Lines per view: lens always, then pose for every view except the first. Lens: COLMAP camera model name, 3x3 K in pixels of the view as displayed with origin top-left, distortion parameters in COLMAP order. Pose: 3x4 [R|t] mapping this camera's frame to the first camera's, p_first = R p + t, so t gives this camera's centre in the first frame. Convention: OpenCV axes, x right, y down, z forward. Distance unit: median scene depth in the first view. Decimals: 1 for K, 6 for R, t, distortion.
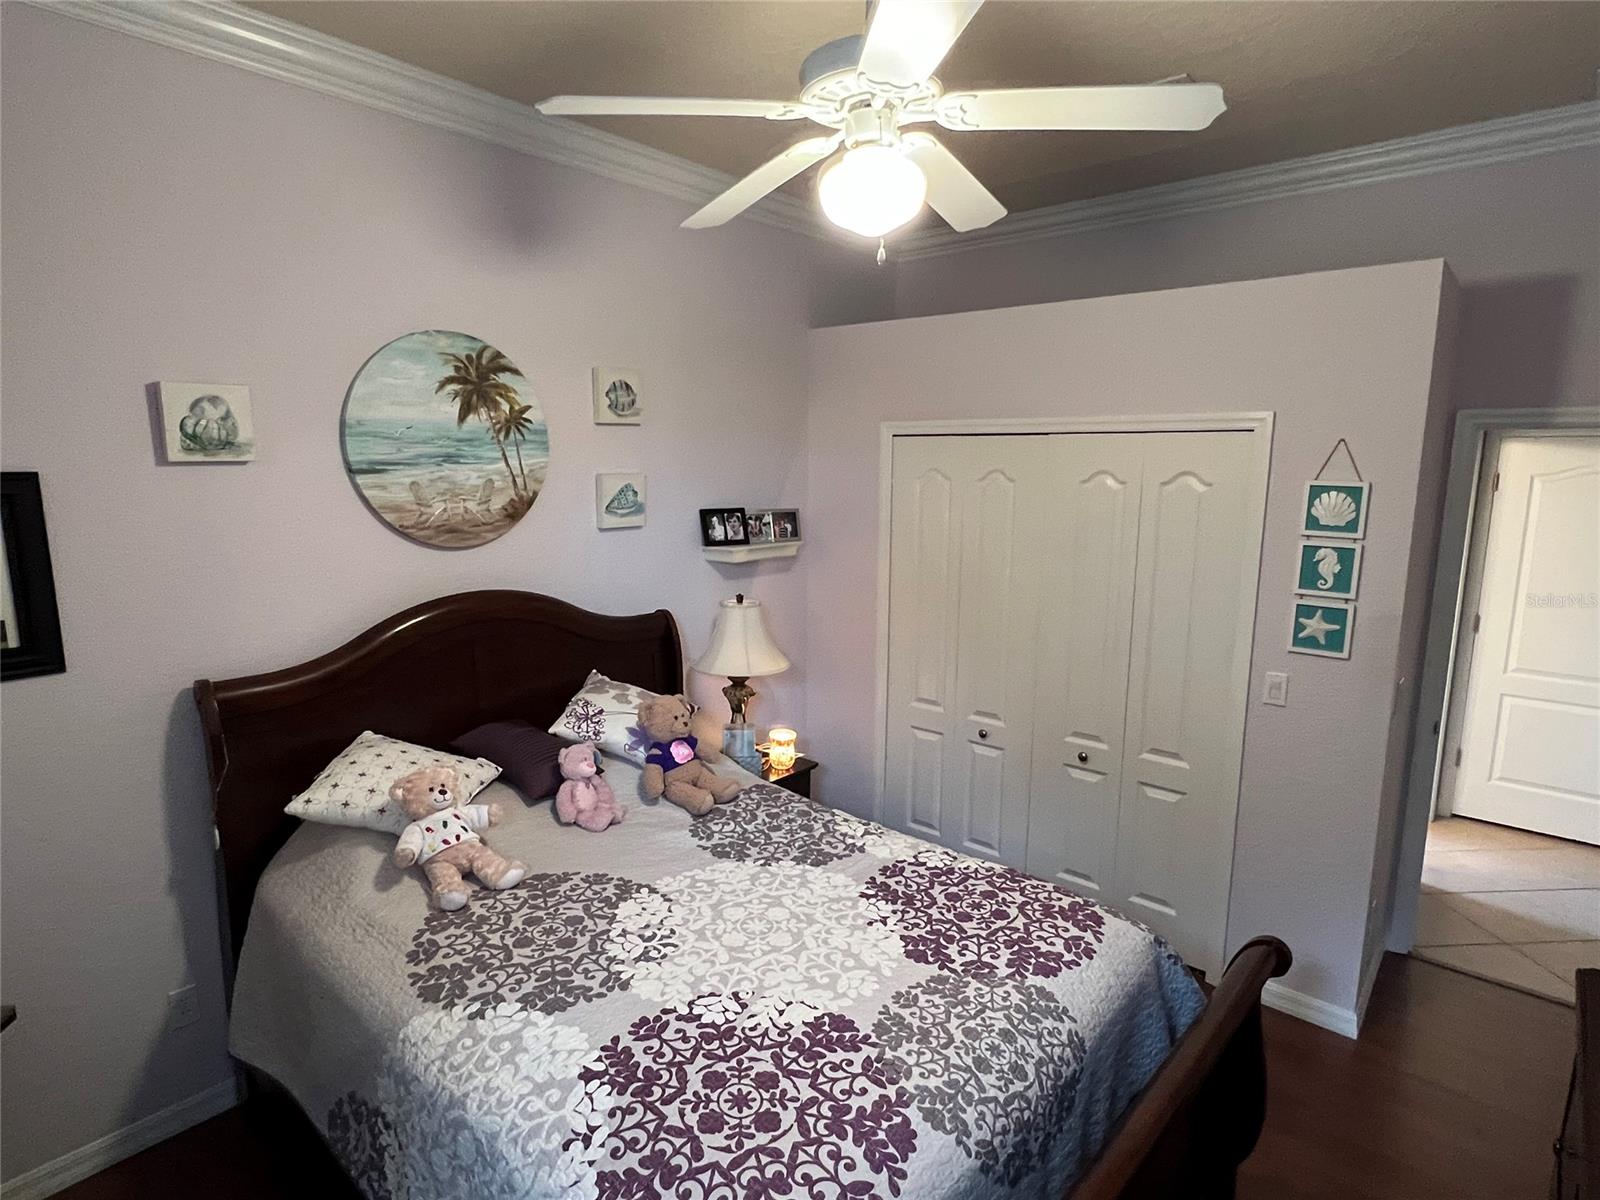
lens RADIAL K [[866.1, 0, 790.5], [0, 866.1, 601.1], [0, 0, 1]] dist [0.006842, 0.000651]
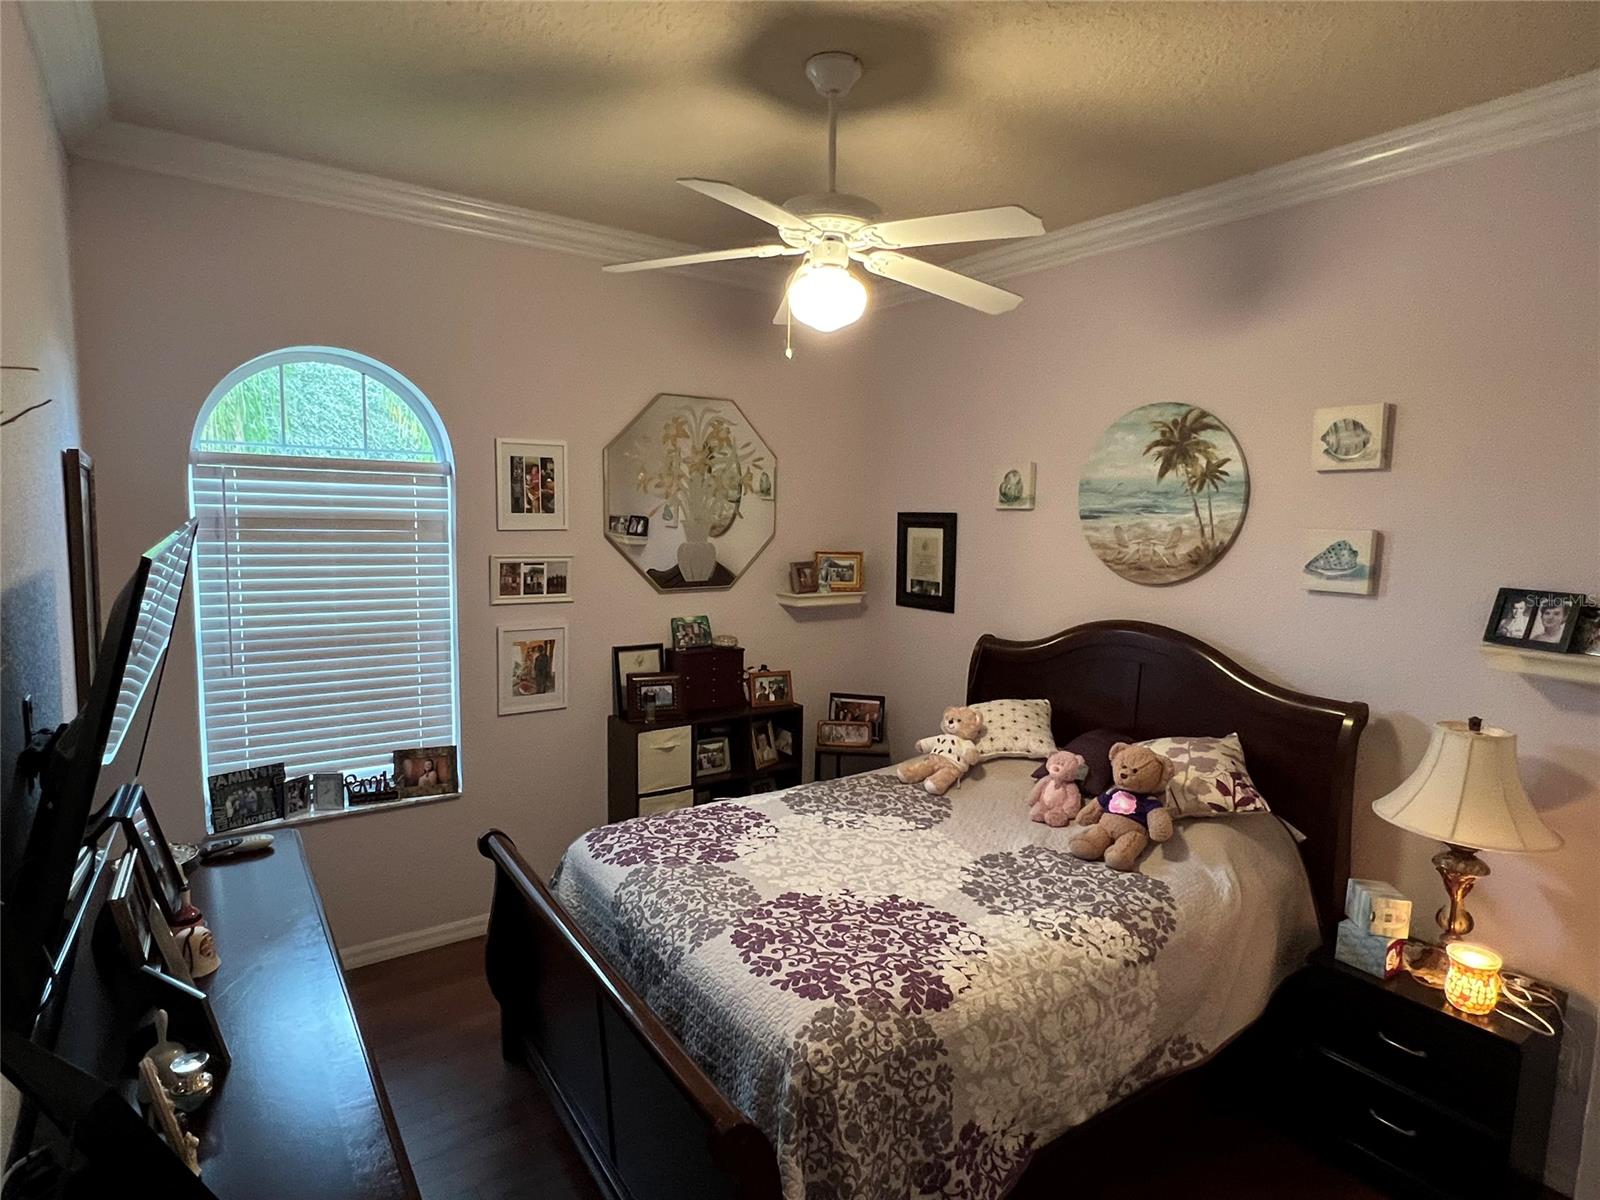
lens RADIAL K [[866.1, 0, 790.5], [0, 866.1, 601.1], [0, 0, 1]] dist [0.006842, 0.000651]
pose [[-0.233246, 0.092449, -0.968013, 0.909447], [-0.185008, 0.973069, 0.137510, -0.115968], [0.954656, 0.211164, -0.209860, 0.824290]]
